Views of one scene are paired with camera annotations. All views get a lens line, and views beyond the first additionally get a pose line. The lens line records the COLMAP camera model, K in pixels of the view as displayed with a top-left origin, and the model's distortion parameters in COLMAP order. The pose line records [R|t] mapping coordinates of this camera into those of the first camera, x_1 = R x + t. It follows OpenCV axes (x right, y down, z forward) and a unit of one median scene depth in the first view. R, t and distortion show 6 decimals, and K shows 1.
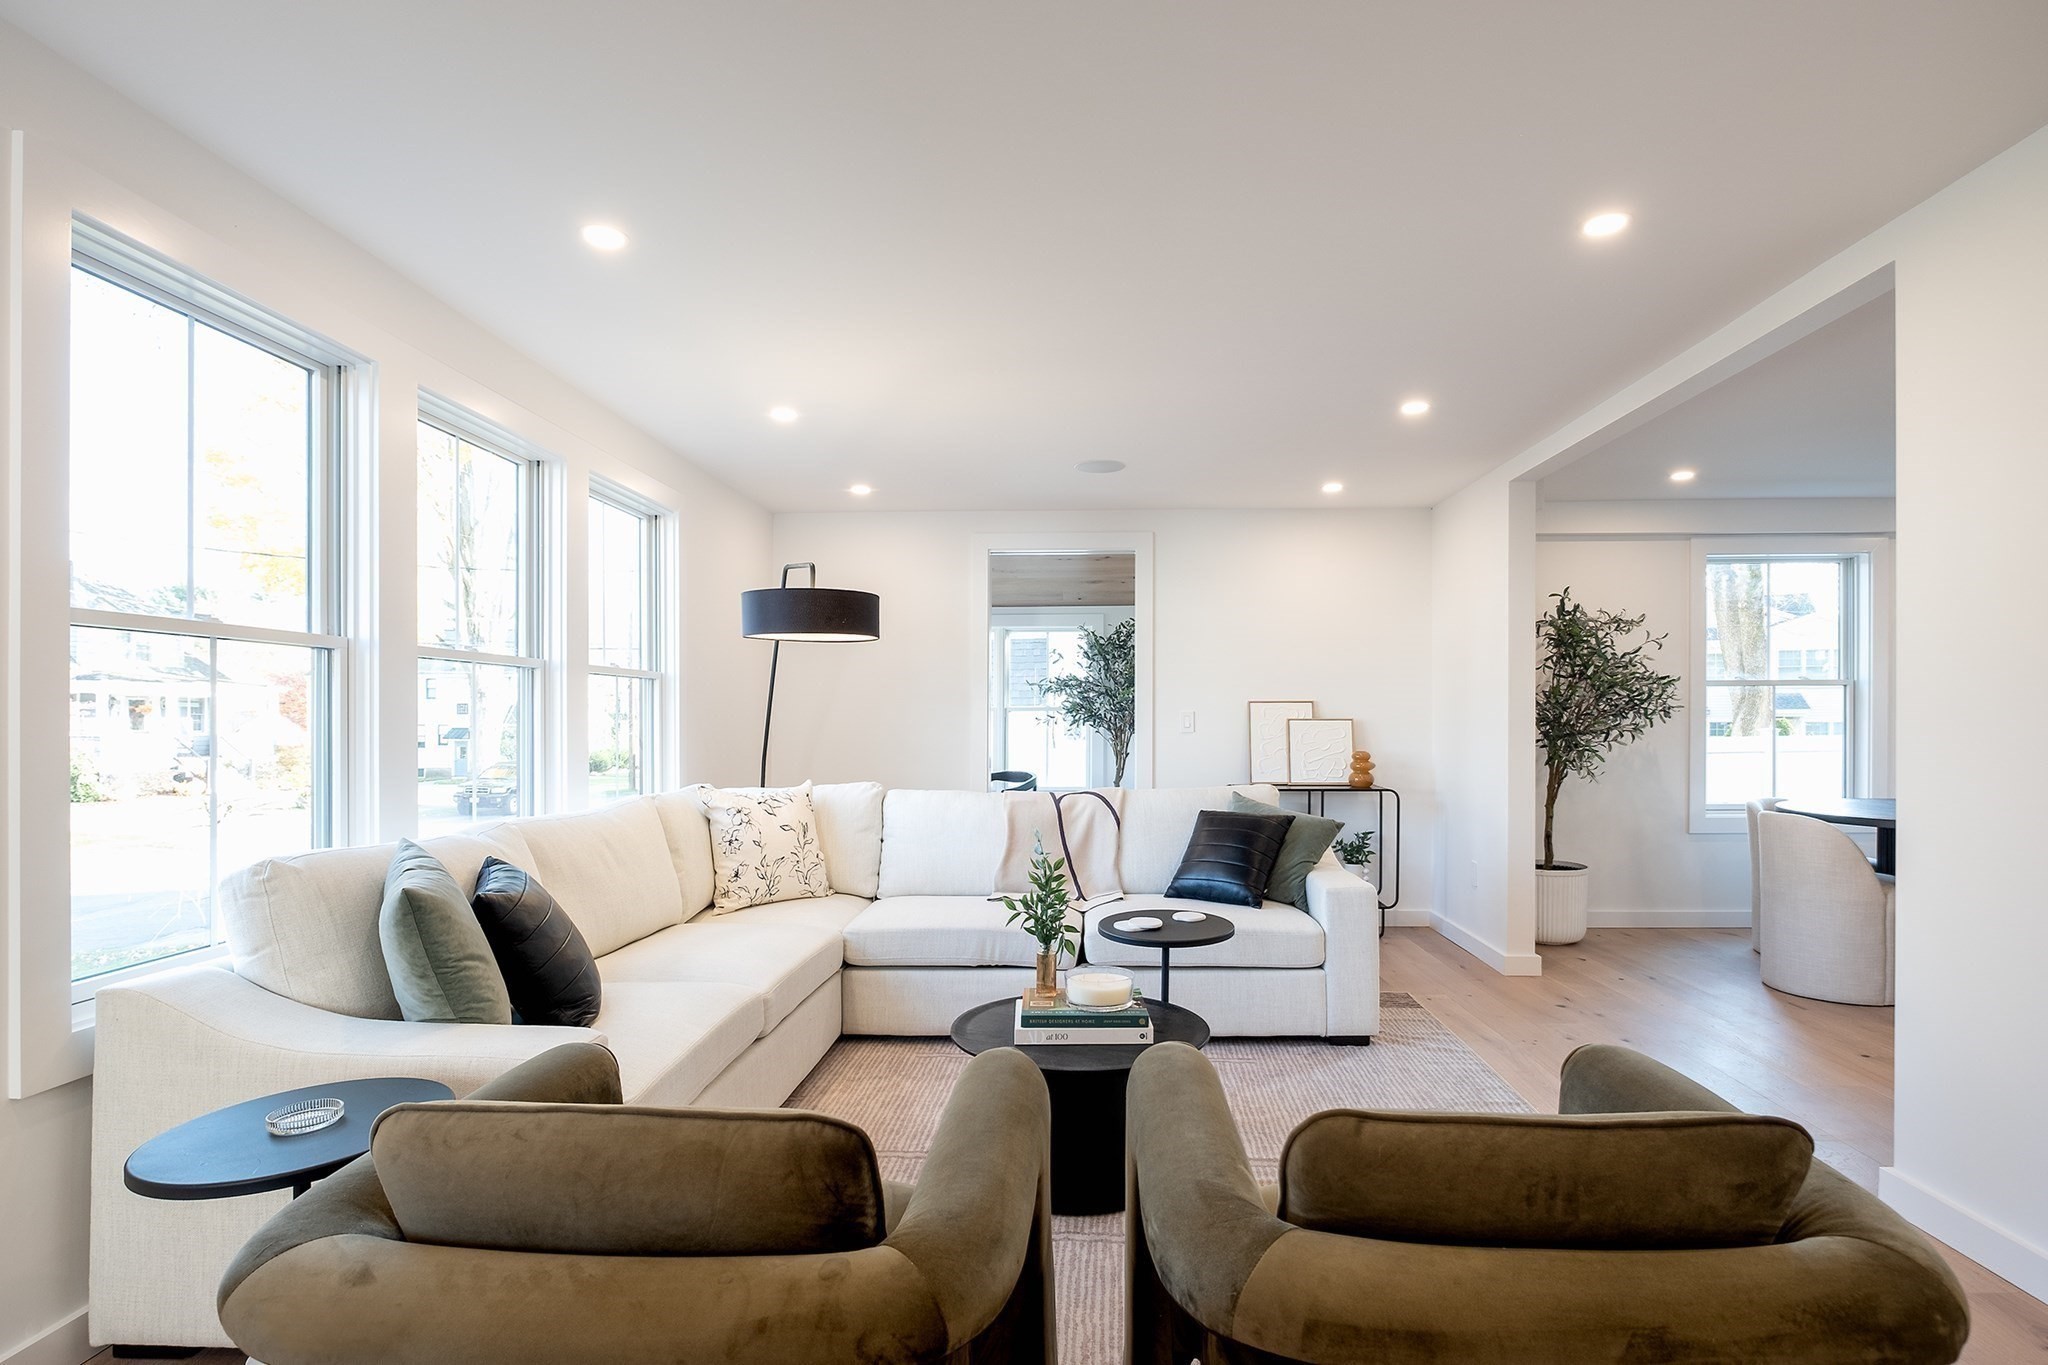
lens RADIAL K [[1044.5, 0, 1058.5], [0, 1044.5, 725.5], [0, 0, 1]] dist [-0.011391, 0.000304]
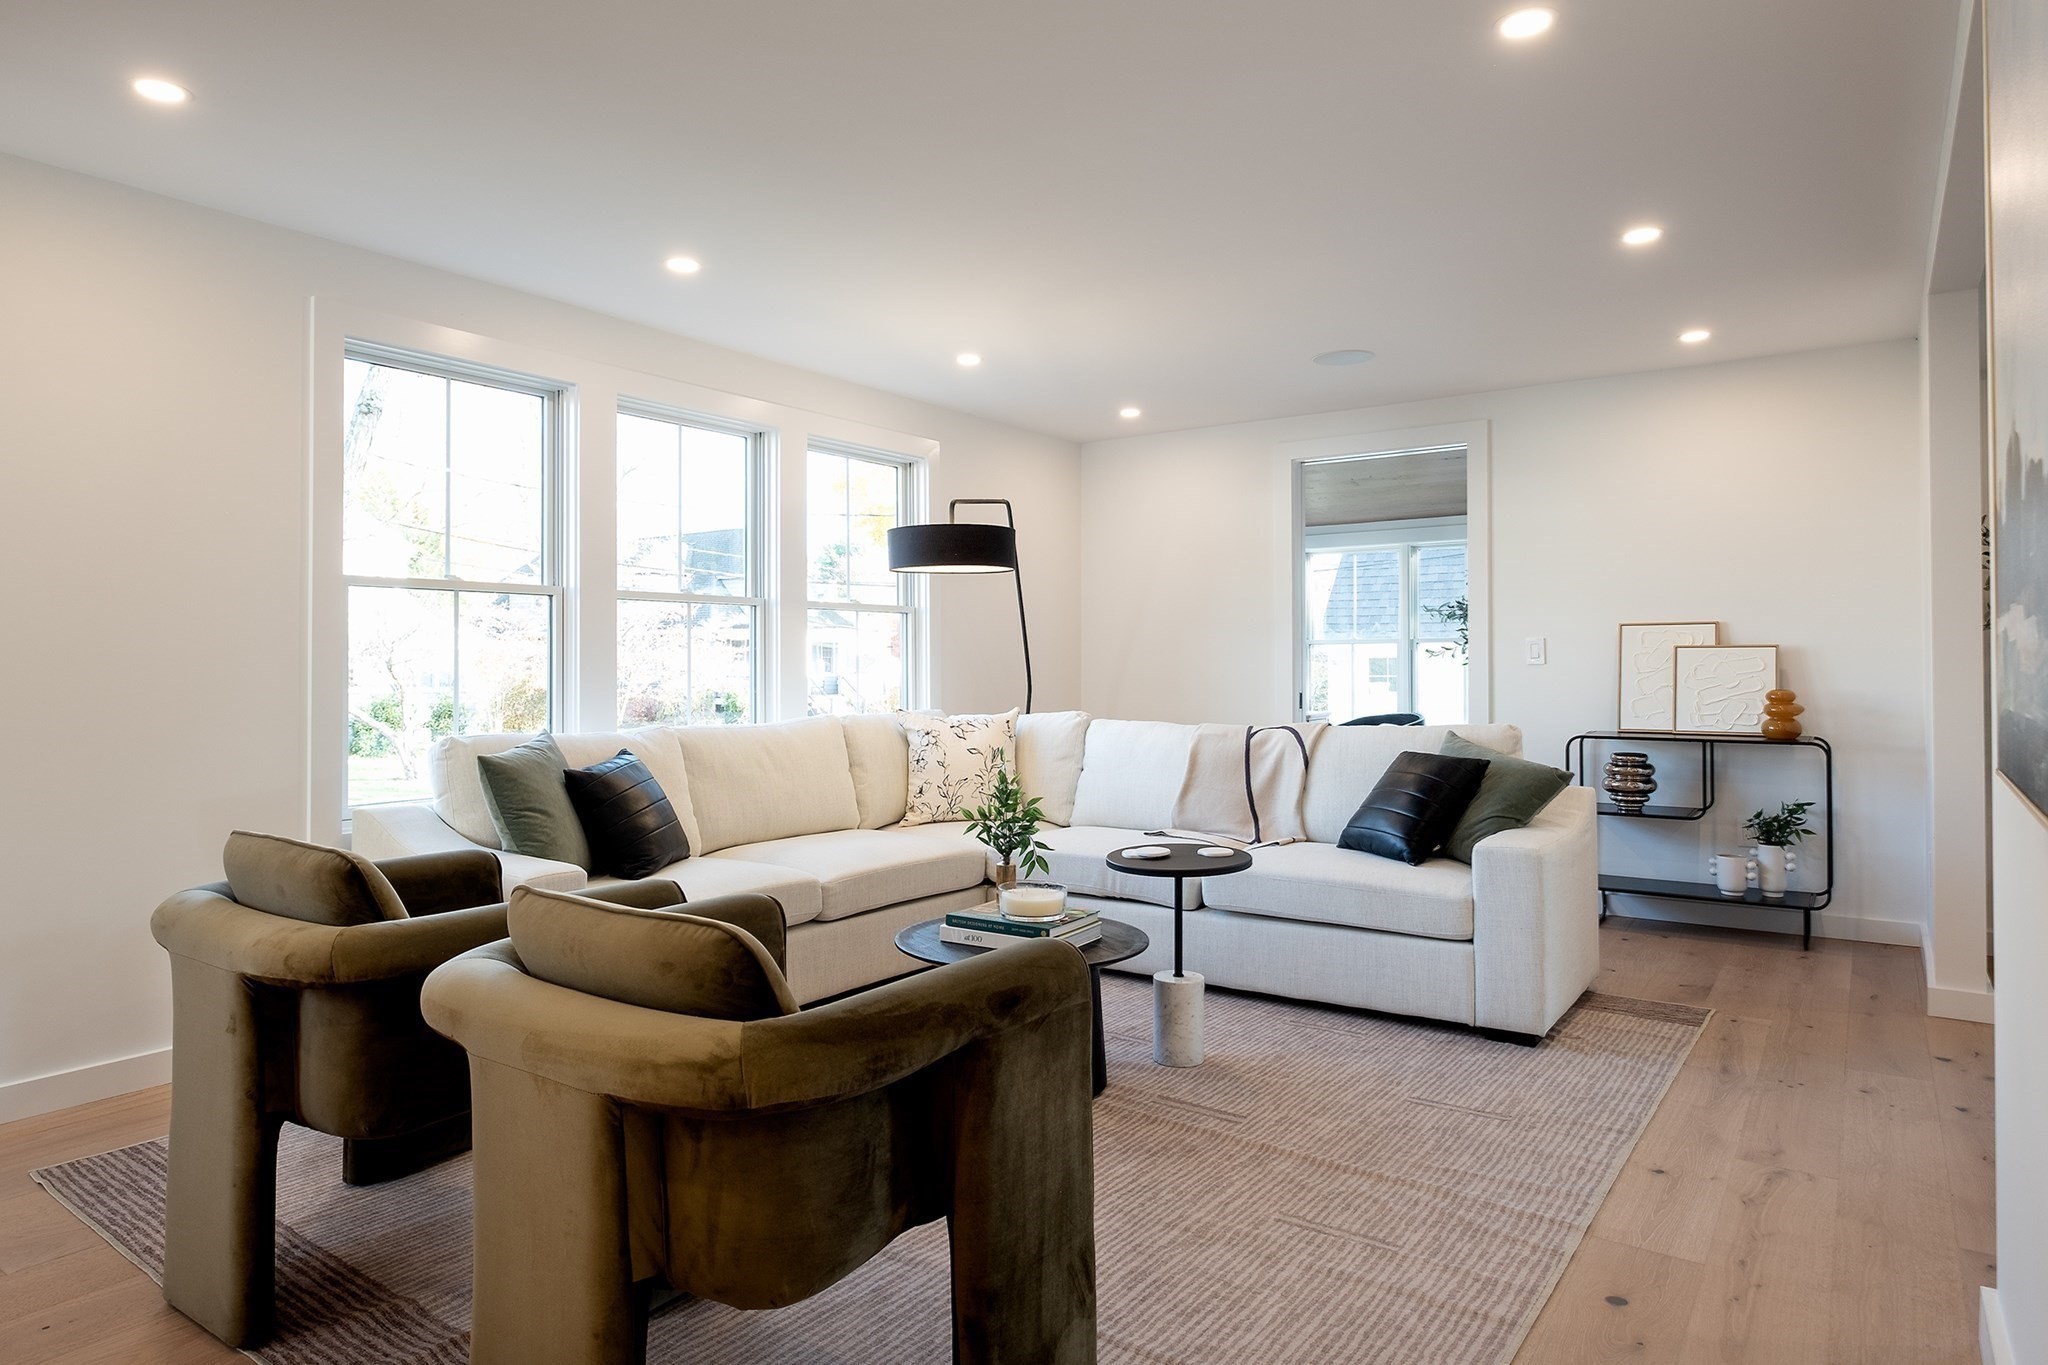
lens RADIAL K [[1221.5, 0, 973.7], [0, 1221.5, 648.0], [0, 0, 1]] dist [-0.005600, 0.001661]
pose [[0.827407, -0.009165, -0.561527, 0.435406], [-0.000520, 0.999854, -0.017085, 0.015383], [0.561602, 0.014429, 0.827282, -0.019583]]
